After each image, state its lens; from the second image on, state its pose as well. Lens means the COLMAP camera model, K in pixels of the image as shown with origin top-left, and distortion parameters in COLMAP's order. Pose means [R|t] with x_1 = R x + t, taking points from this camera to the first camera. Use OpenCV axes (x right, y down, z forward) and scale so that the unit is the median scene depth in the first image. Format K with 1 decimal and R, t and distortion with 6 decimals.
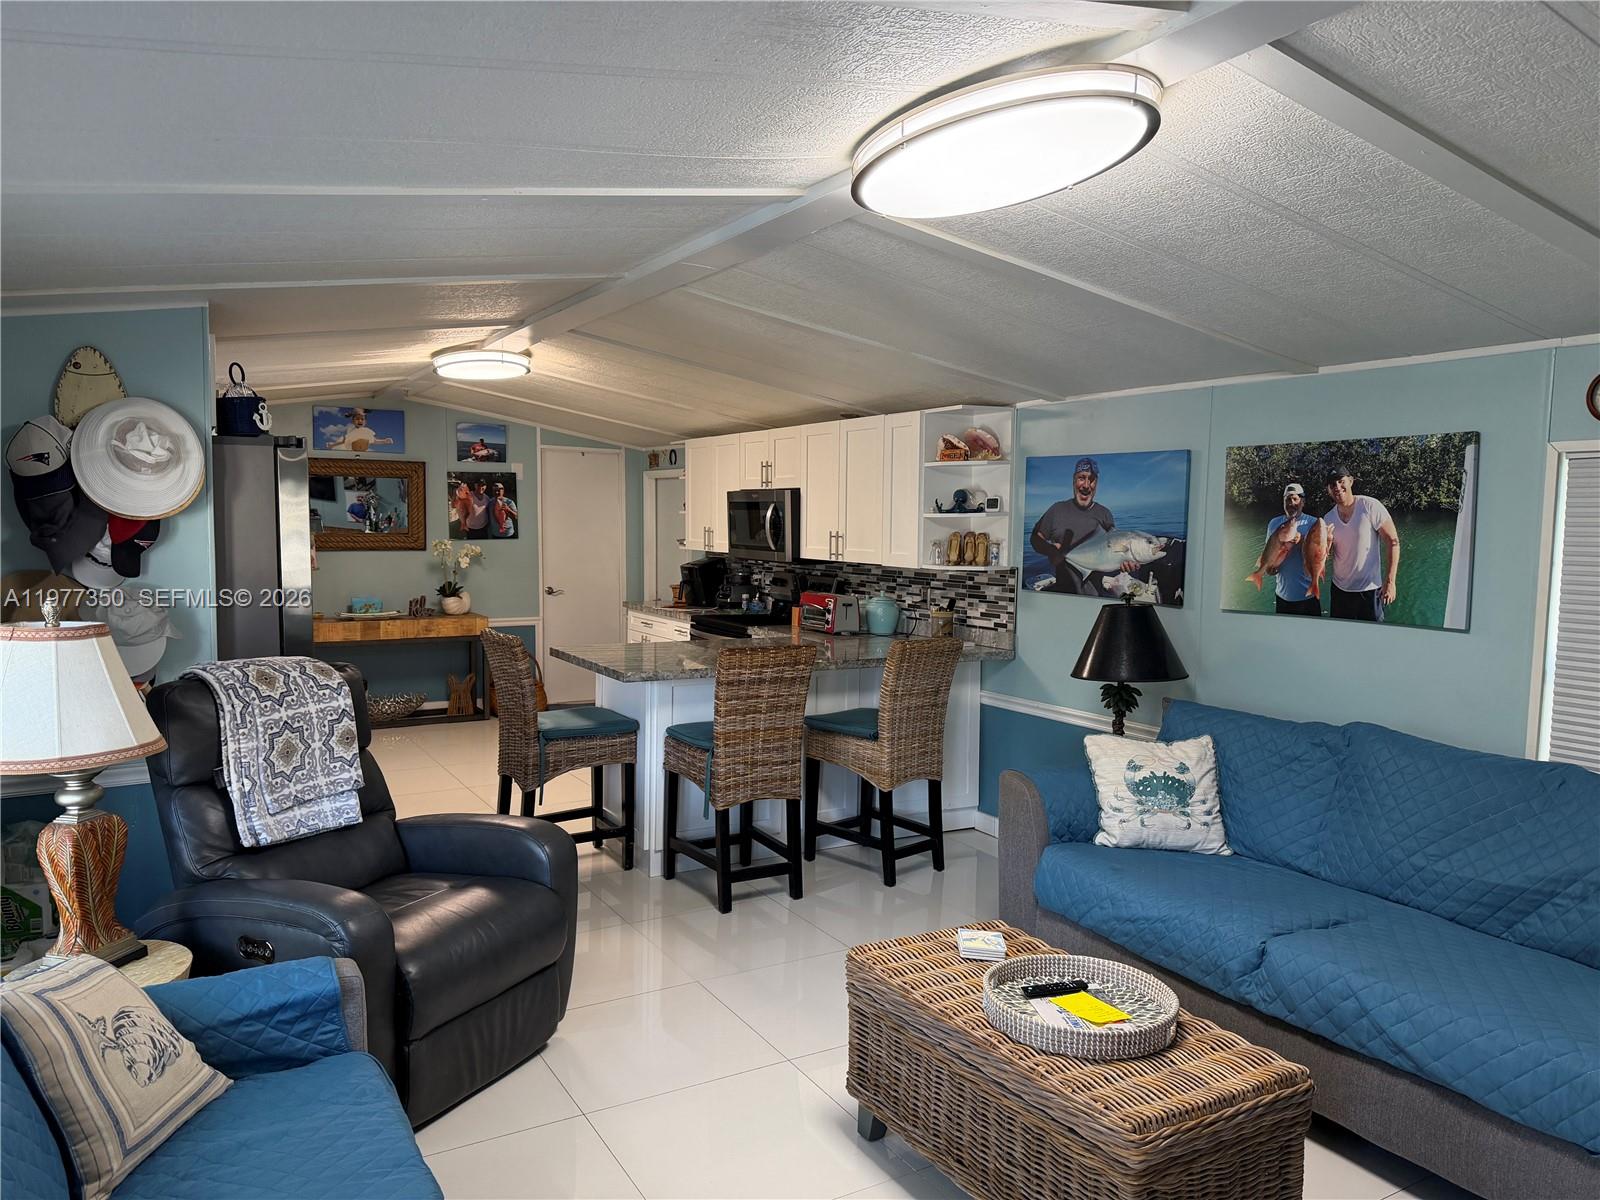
lens RADIAL K [[1130.8, 0, 778.6], [0, 1130.8, 612.3], [0, 0, 1]] dist [0.086397, -0.087868]
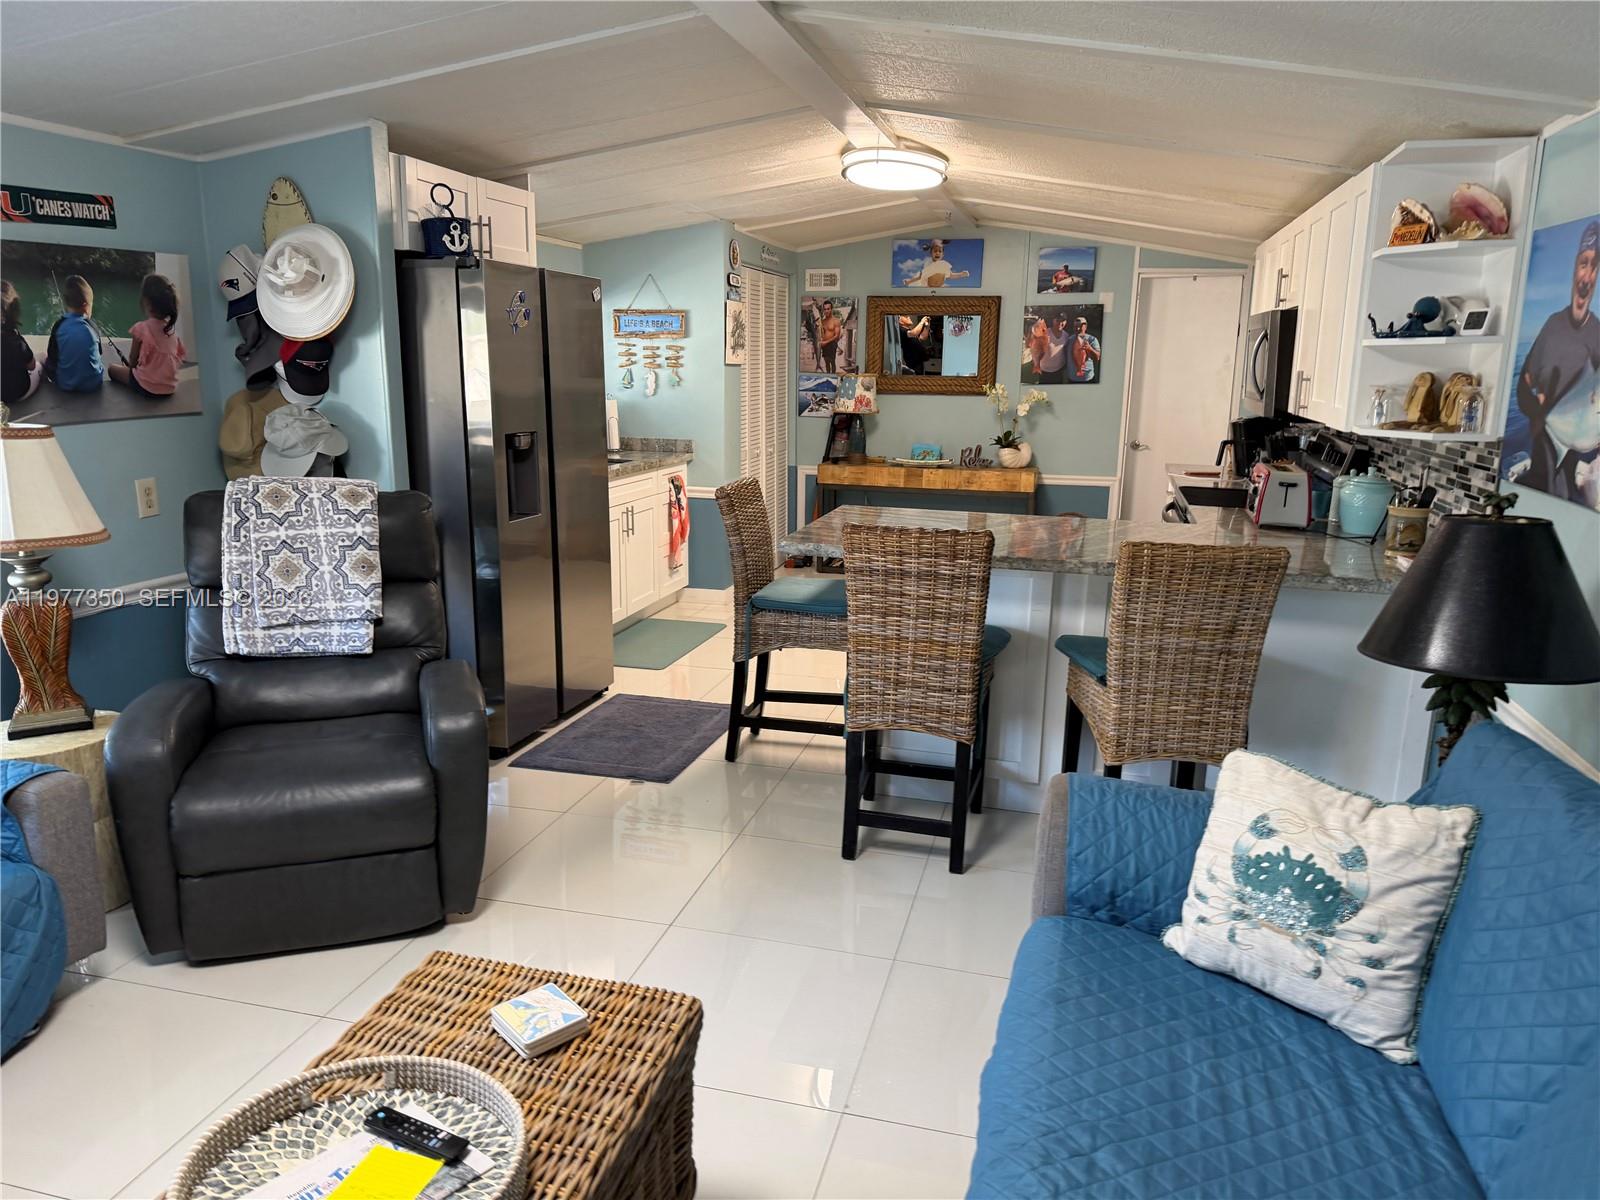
lens RADIAL K [[1130.8, 0, 786.9], [0, 1130.8, 606.0], [0, 0, 1]] dist [0.086397, -0.087868]
pose [[0.716490, 0.153236, -0.680559, 0.427633], [-0.070174, 0.986459, 0.148234, -0.021183], [0.694059, -0.058451, 0.717542, 0.420777]]
